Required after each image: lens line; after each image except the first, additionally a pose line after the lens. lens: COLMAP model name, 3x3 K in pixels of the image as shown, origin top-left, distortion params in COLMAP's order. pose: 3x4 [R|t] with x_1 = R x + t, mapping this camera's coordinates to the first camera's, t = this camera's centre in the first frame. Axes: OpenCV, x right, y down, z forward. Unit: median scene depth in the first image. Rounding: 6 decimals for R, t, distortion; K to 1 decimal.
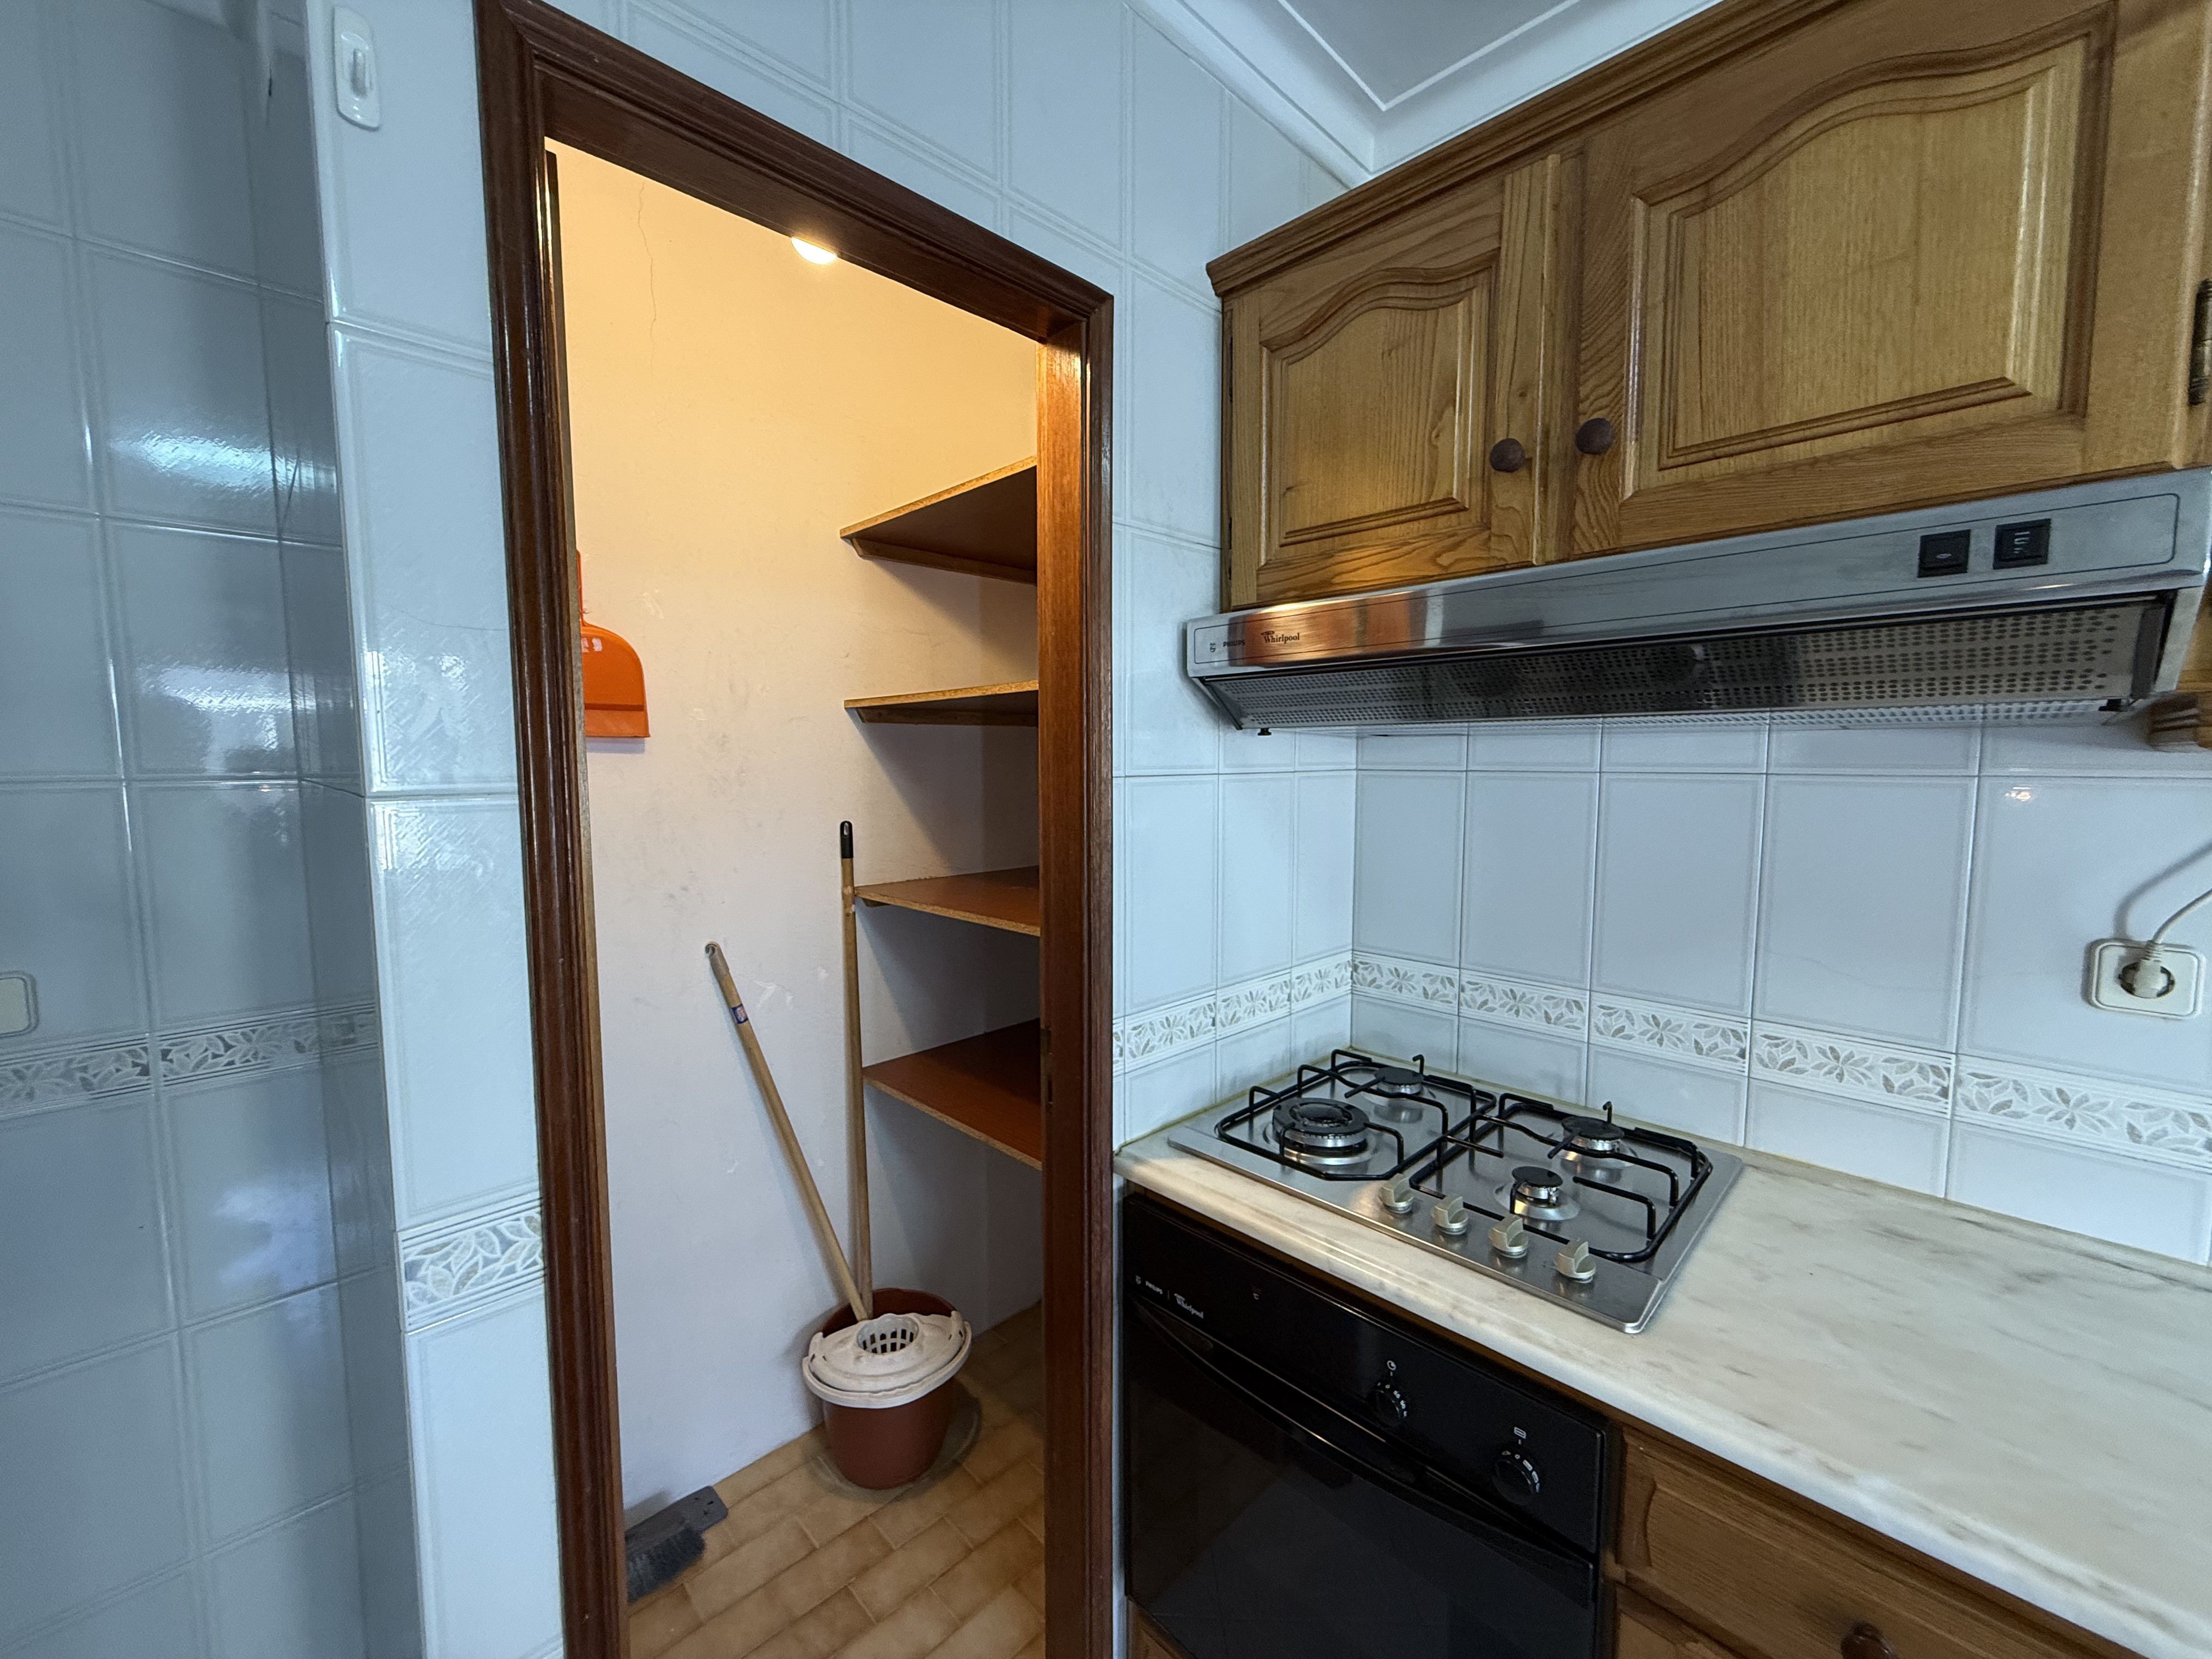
lens RADIAL K [[884.9, 0, 1121.9], [0, 884.9, 826.3], [0, 0, 1]] dist [0.002083, -0.000155]
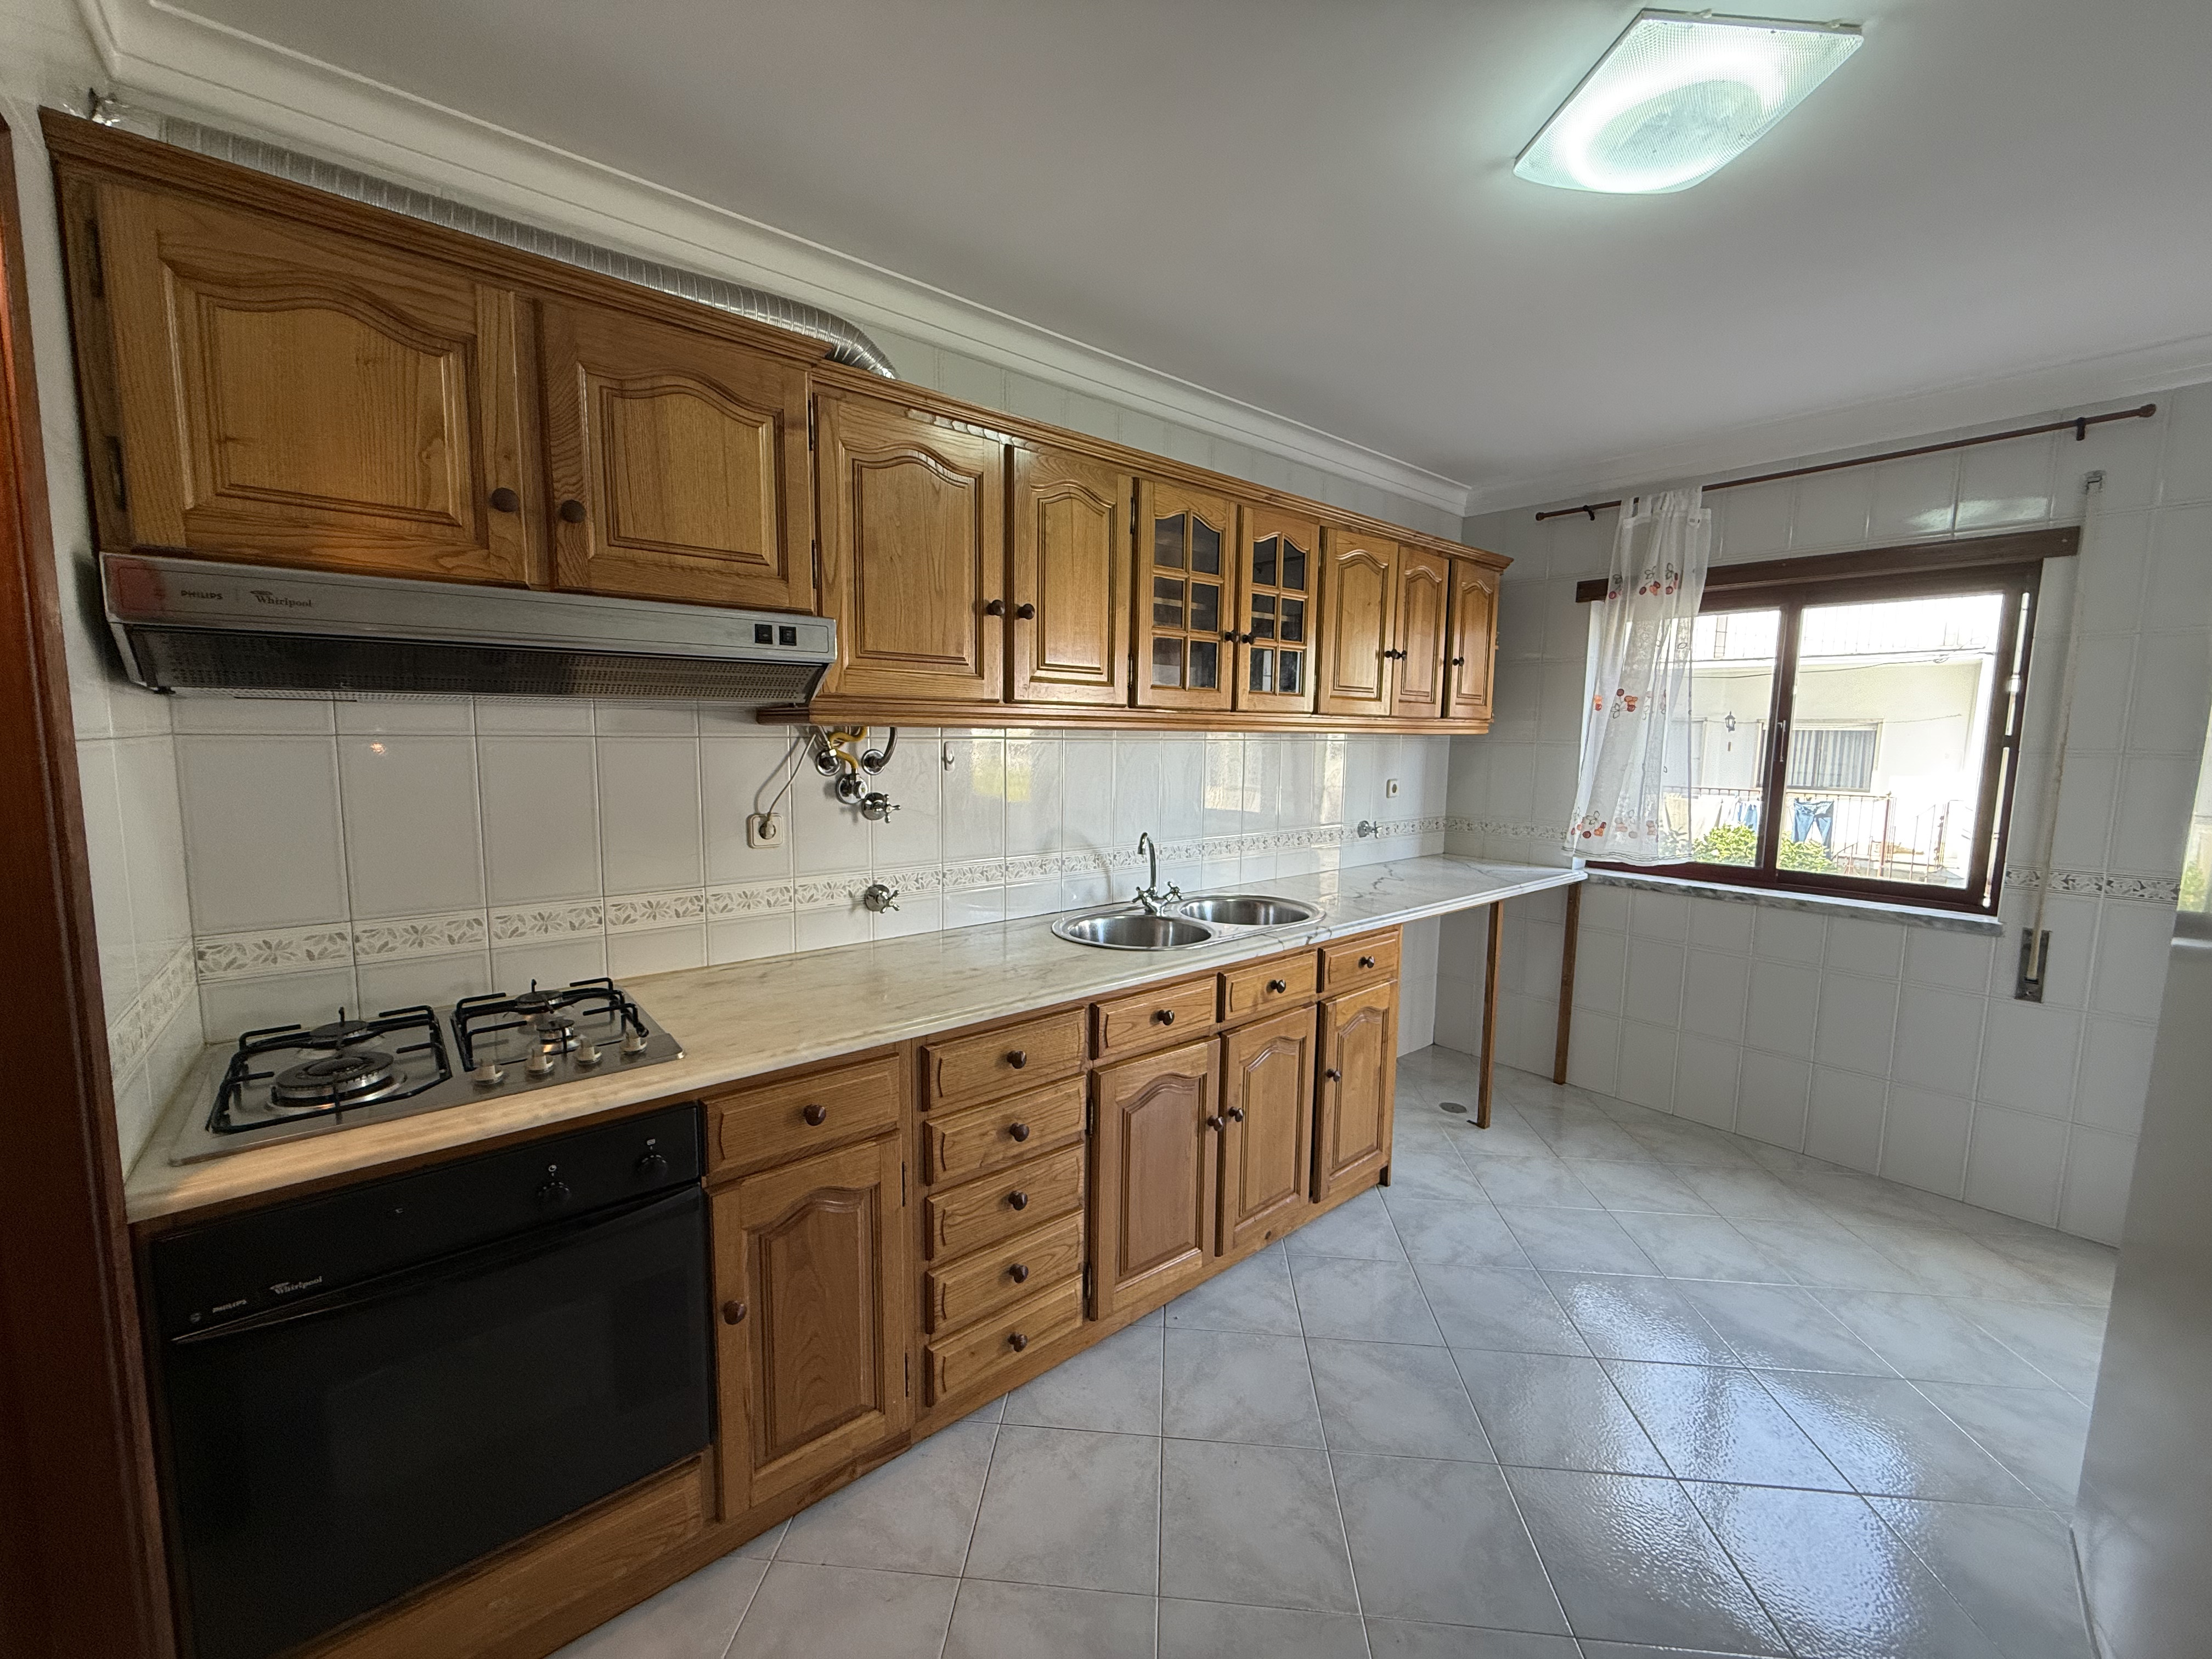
lens RADIAL K [[884.9, 0, 1097.5], [0, 884.9, 830.5], [0, 0, 1]] dist [0.002083, -0.000155]
pose [[0.083137, -0.105430, 0.990945, -0.860211], [0.068164, 0.992661, 0.099894, 0.009846], [-0.994204, 0.059242, 0.089714, 0.005348]]
